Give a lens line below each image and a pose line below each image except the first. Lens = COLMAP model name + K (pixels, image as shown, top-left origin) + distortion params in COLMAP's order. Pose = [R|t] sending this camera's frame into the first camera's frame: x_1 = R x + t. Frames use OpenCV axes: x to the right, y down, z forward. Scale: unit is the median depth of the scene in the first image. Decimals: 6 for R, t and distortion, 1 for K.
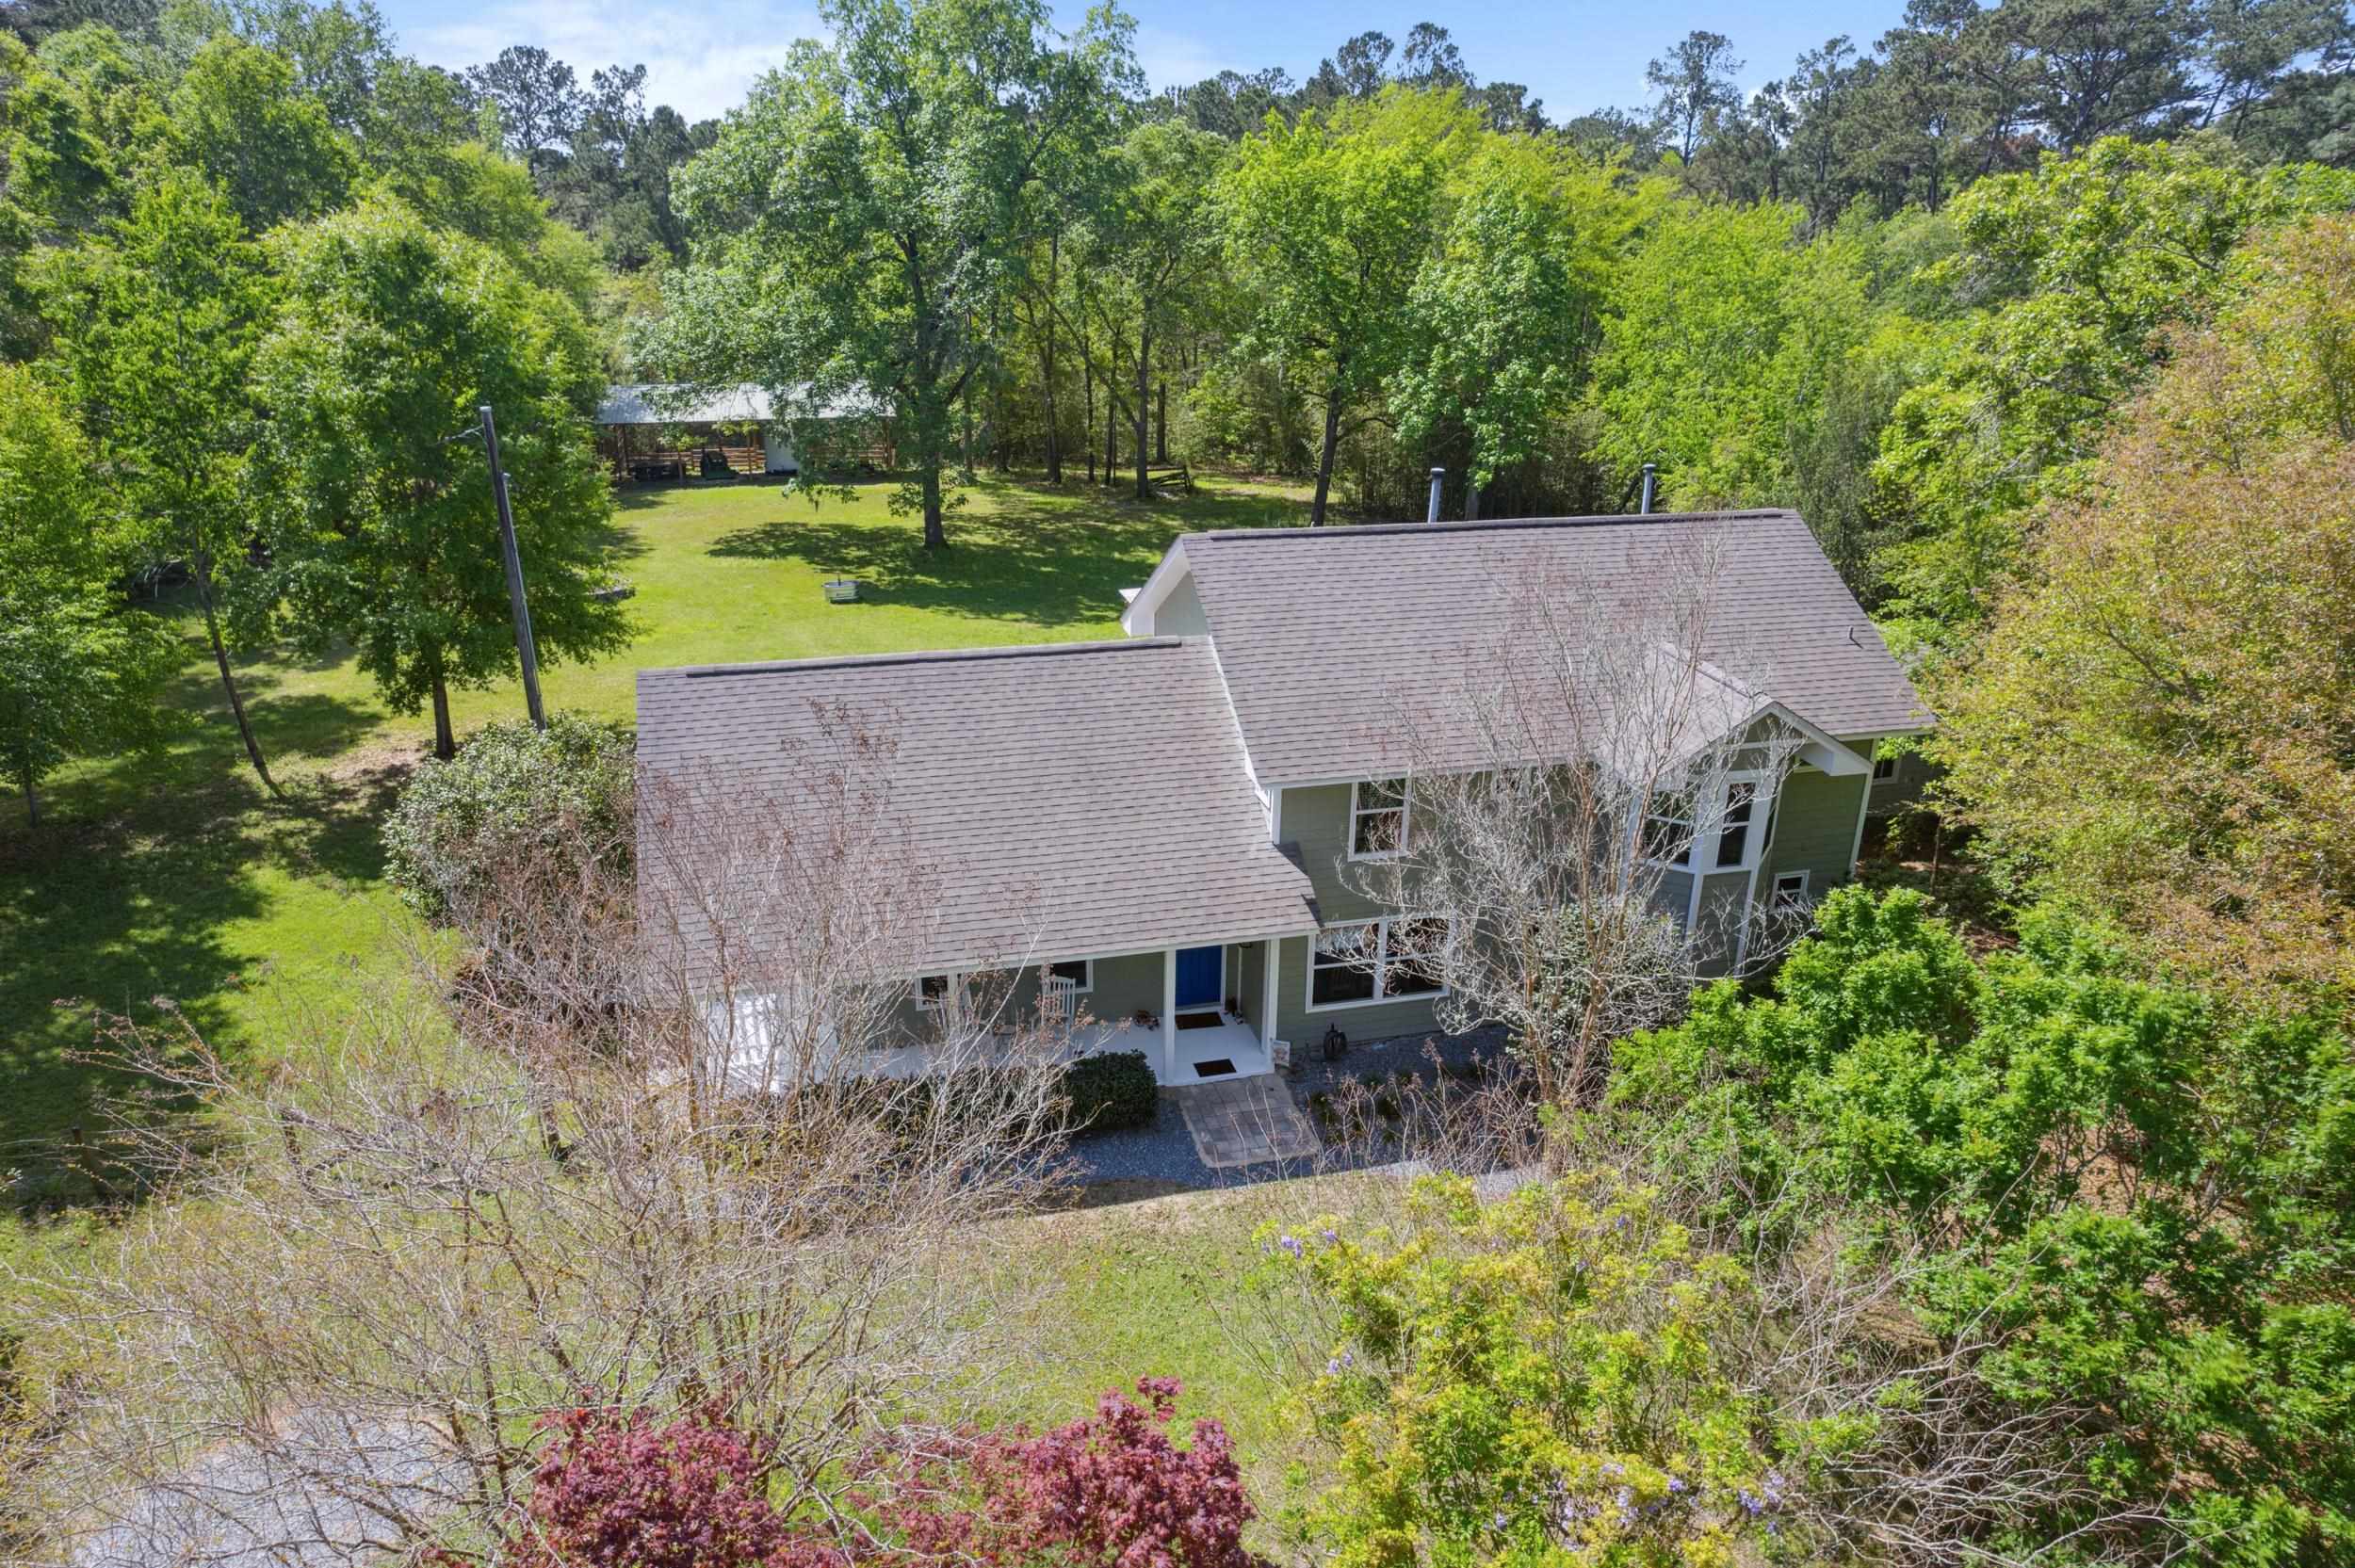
lens RADIAL K [[1575.4, 0, 1177.5], [0, 1575.4, 784.0], [0, 0, 1]] dist [-0.100902, -0.000481]
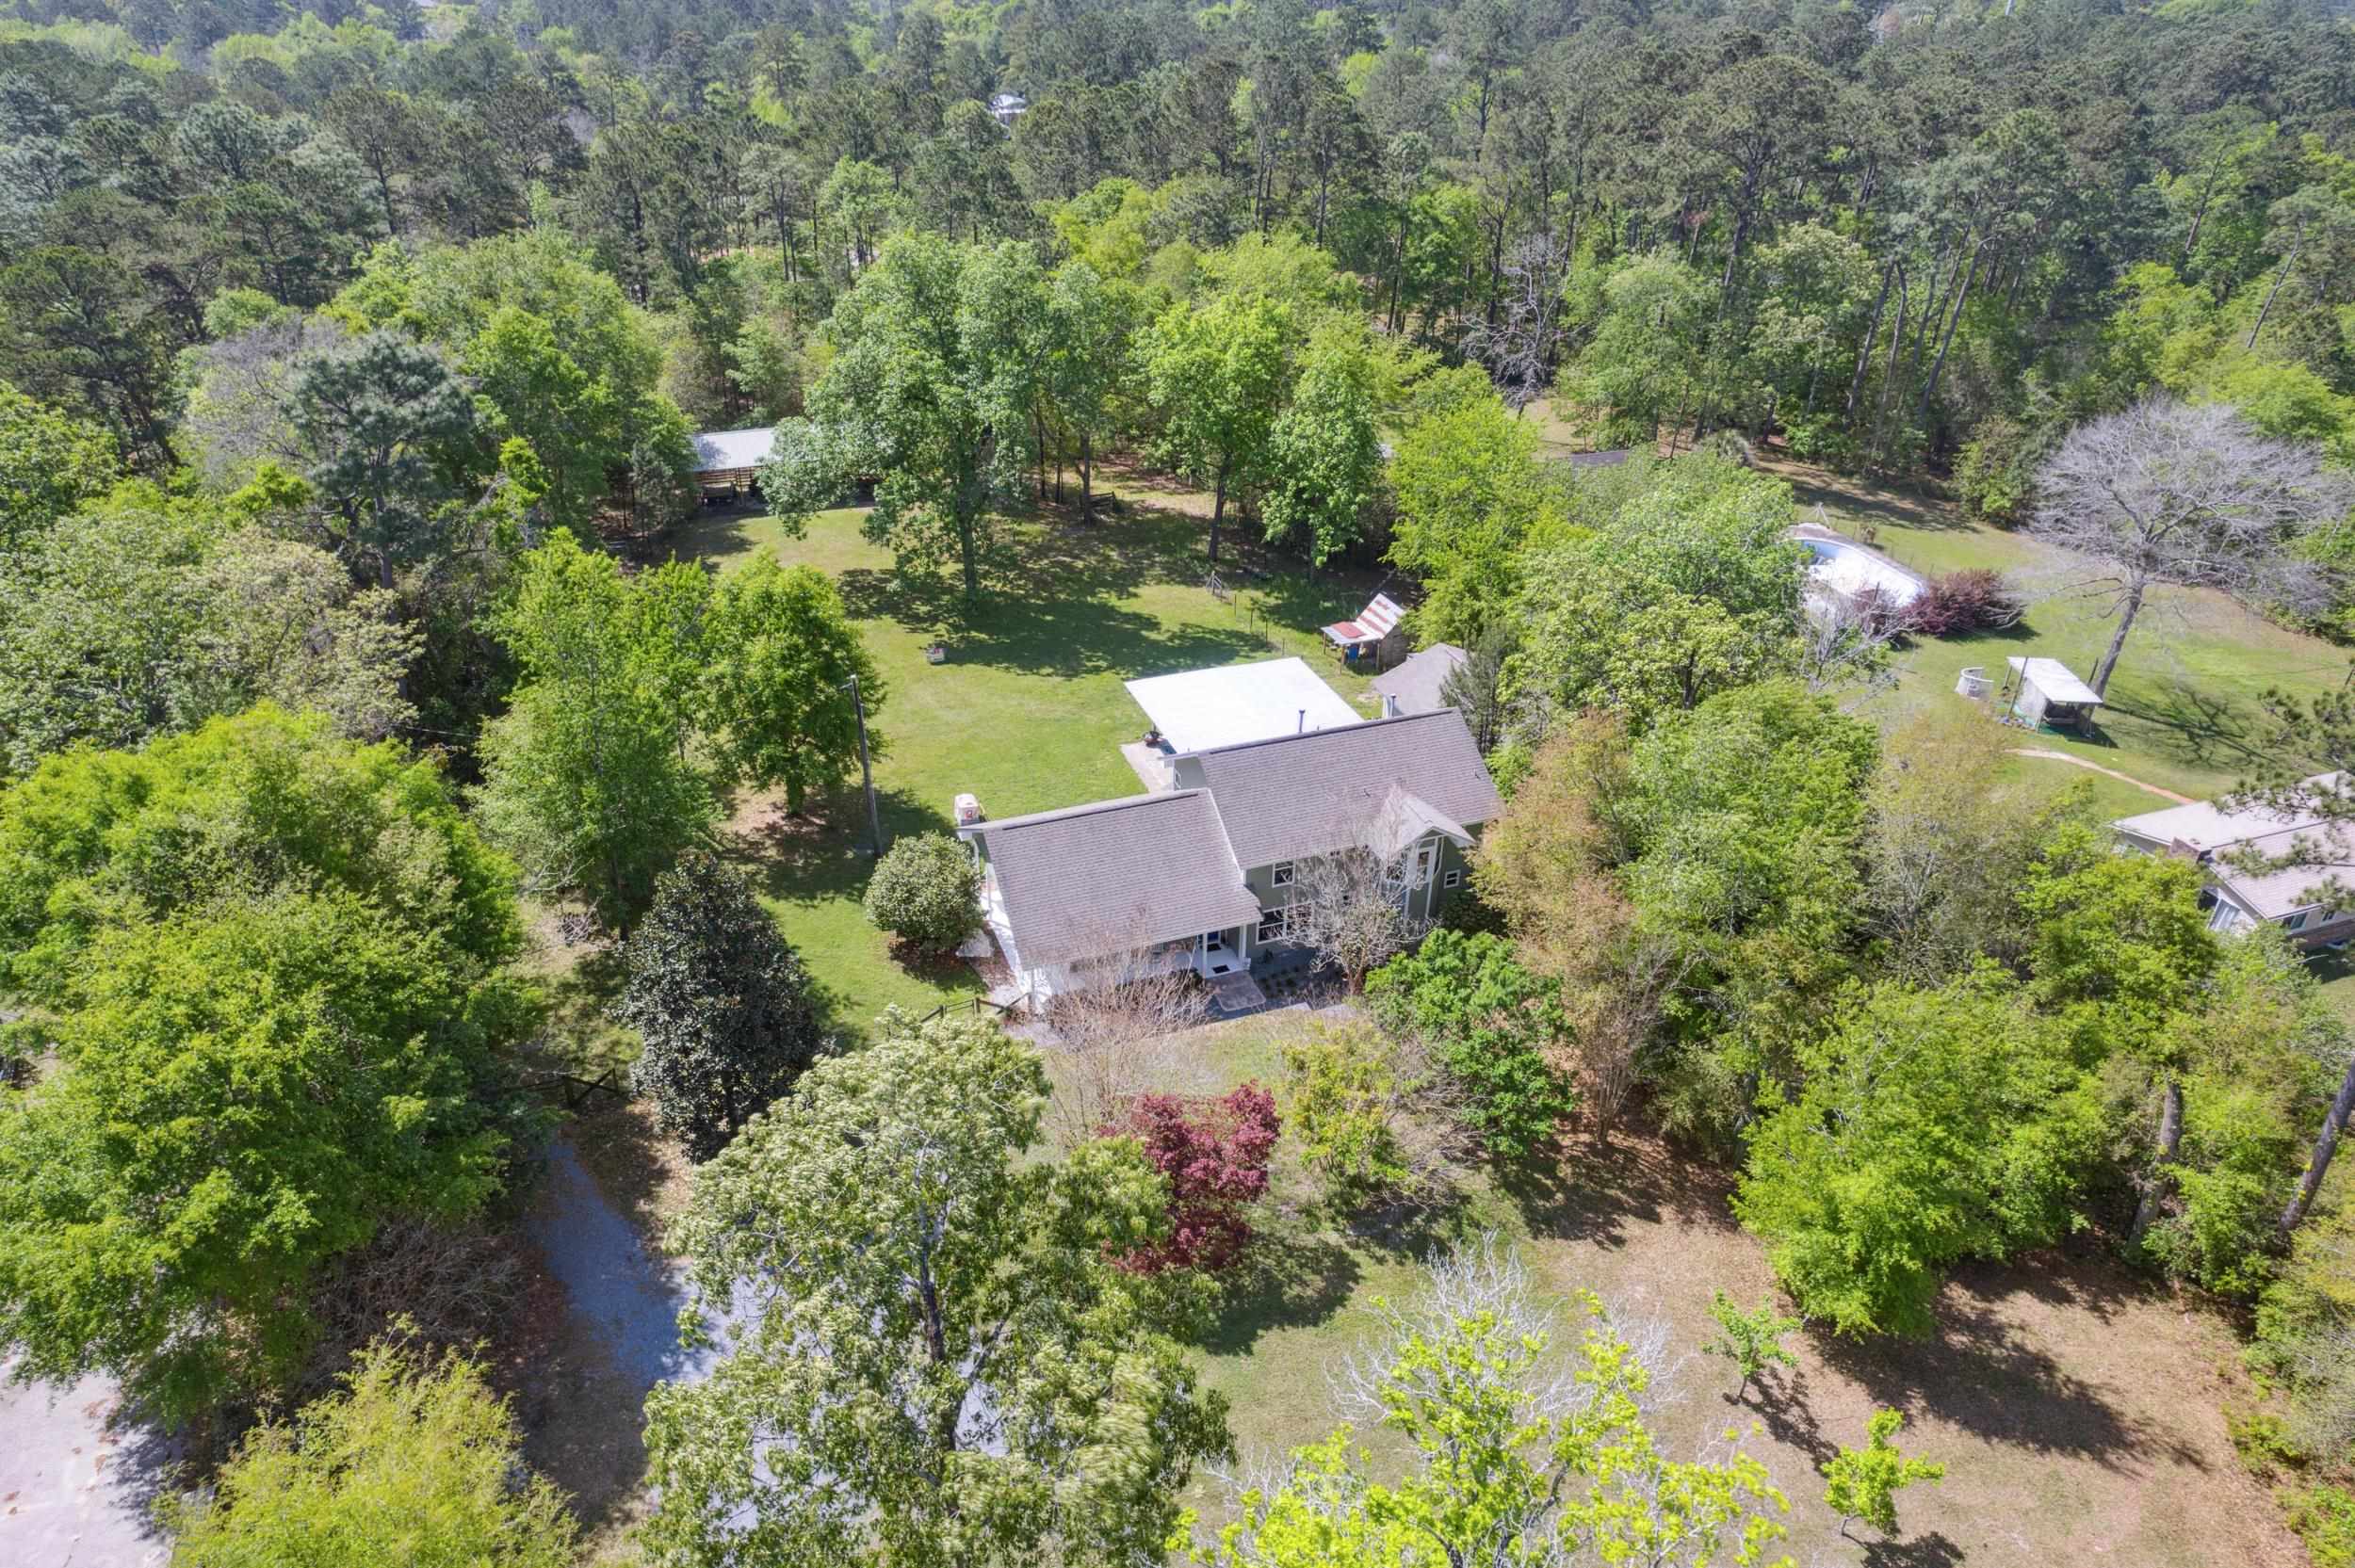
lens RADIAL K [[1575.4, 0, 1177.5], [0, 1575.4, 784.0], [0, 0, 1]] dist [-0.100902, -0.000481]
pose [[0.994428, -0.050663, 0.092445, -0.276319], [0.036273, 0.987840, 0.151186, -0.520434], [-0.098980, -0.146991, 0.984173, -1.497250]]
